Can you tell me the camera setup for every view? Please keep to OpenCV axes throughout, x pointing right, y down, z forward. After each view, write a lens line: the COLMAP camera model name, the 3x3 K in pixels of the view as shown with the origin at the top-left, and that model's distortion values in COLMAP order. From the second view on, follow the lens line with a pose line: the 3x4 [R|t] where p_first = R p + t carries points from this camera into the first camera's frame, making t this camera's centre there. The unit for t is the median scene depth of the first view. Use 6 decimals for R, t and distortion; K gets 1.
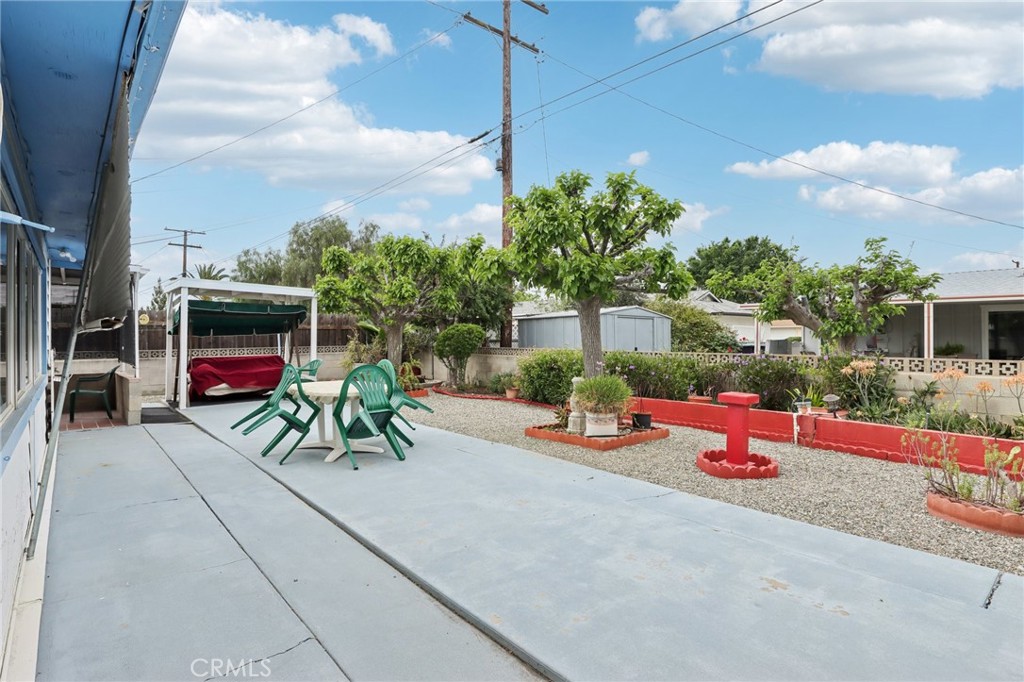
lens RADIAL K [[524.5, 0, 522.8], [0, 524.5, 335.9], [0, 0, 1]] dist [-0.000624, 0.000070]
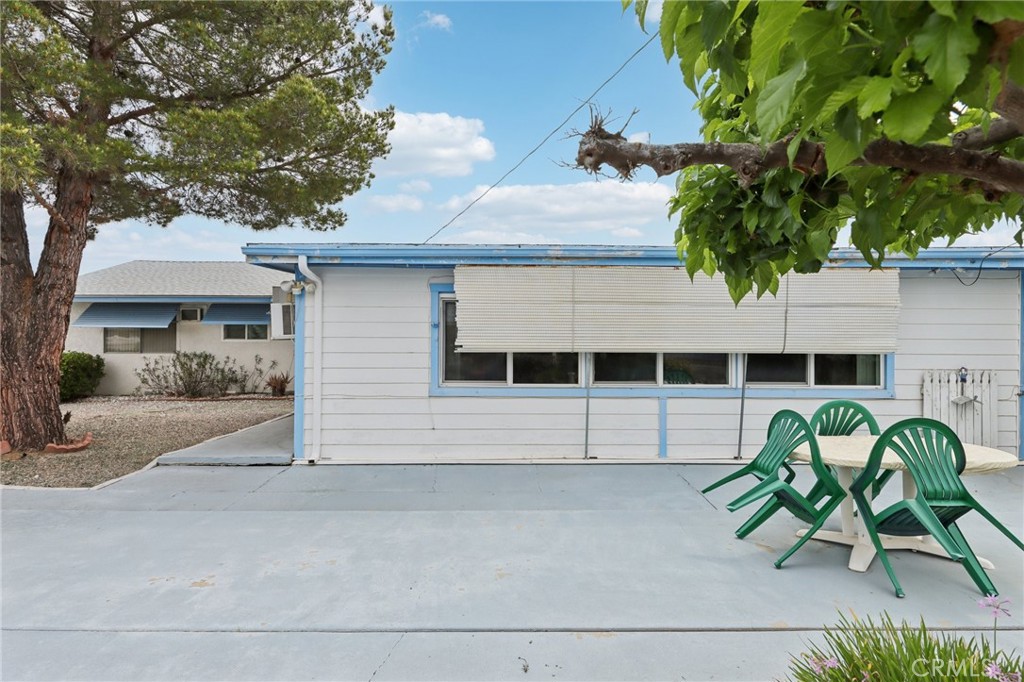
lens RADIAL K [[524.5, 0, 522.8], [0, 524.5, 335.9], [0, 0, 1]] dist [-0.000624, 0.000070]
pose [[-0.646932, 0.006074, -0.762524, 0.811517], [-0.004860, 0.999915, 0.012087, -0.095667], [0.762532, 0.011525, -0.646847, 2.060101]]
